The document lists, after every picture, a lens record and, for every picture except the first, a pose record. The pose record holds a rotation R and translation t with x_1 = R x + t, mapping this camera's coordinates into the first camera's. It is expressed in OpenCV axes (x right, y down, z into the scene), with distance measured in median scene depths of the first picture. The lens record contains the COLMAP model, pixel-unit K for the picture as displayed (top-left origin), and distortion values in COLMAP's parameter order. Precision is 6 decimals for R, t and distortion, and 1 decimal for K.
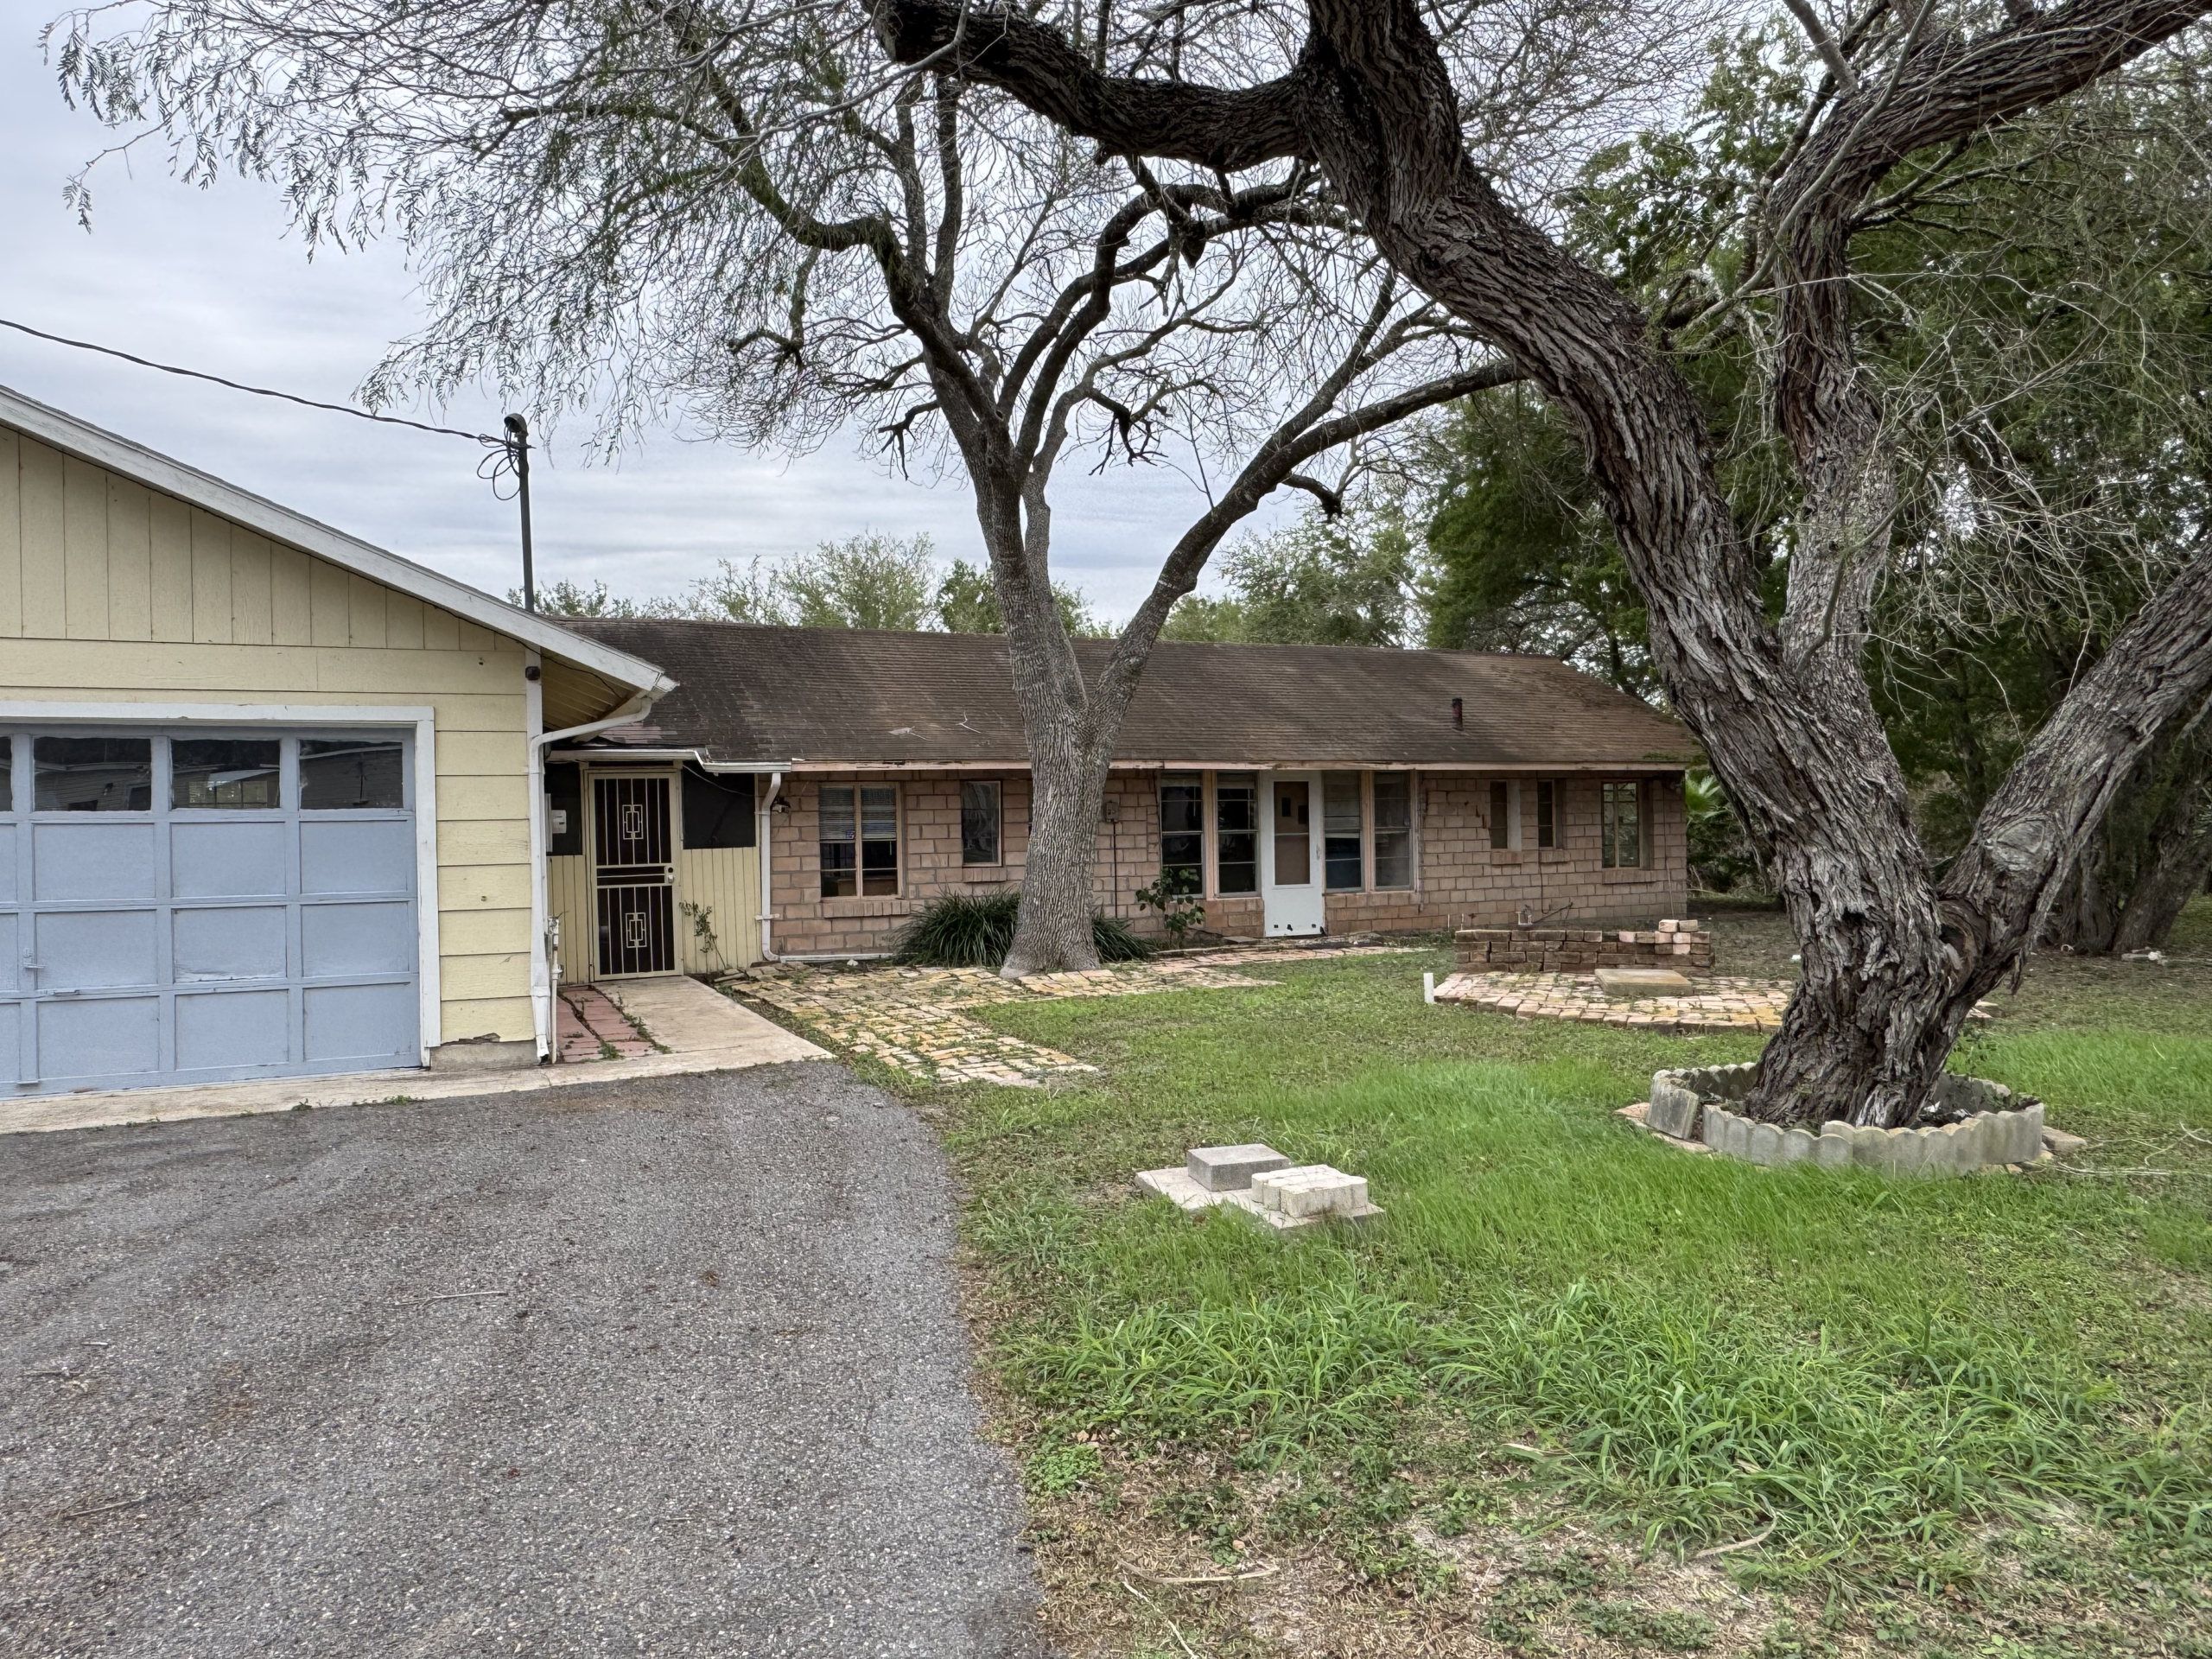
lens RADIAL K [[1479.2, 0, 1103.3], [0, 1479.2, 832.7], [0, 0, 1]] dist [-0.000528, 0.000270]
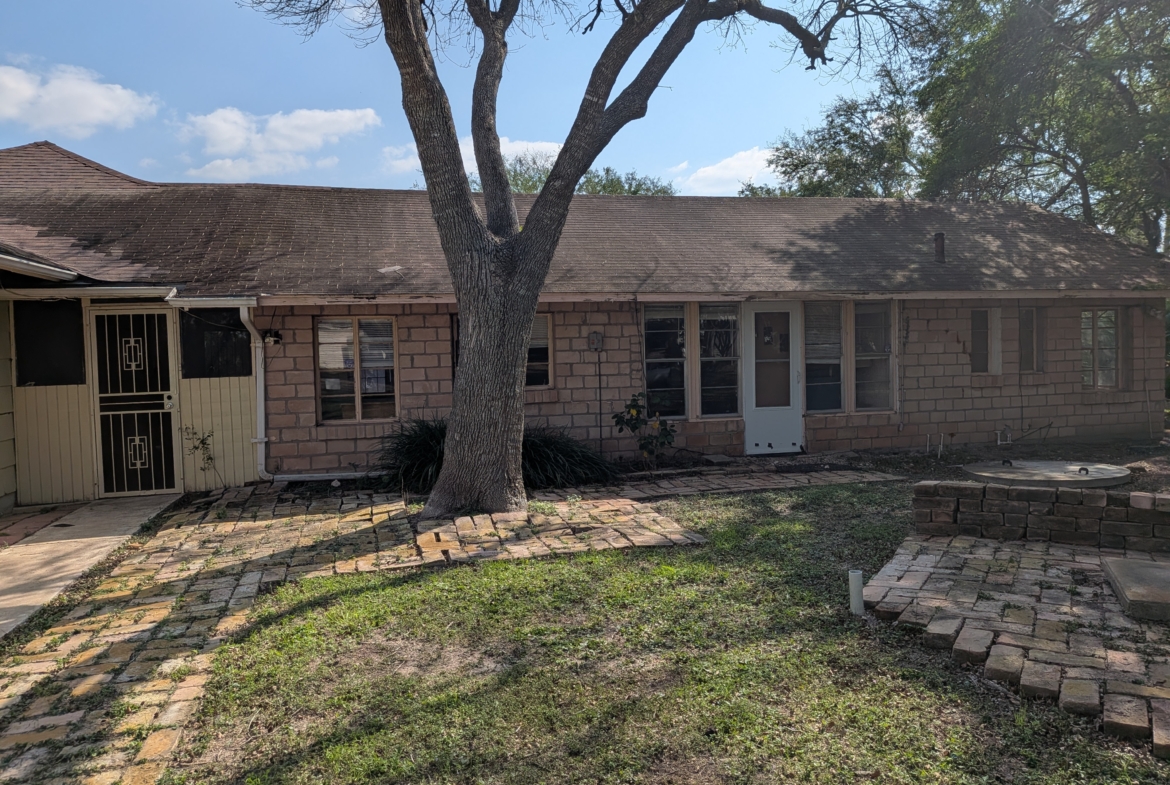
lens RADIAL K [[839.9, 0, 586.9], [0, 839.9, 389.2], [0, 0, 1]] dist [0.000216, -0.005351]
pose [[0.983448, 0.003500, -0.181159, 0.113616], [0.004723, 0.998978, 0.044943, -0.006894], [0.181131, -0.045055, 0.982426, 0.401135]]
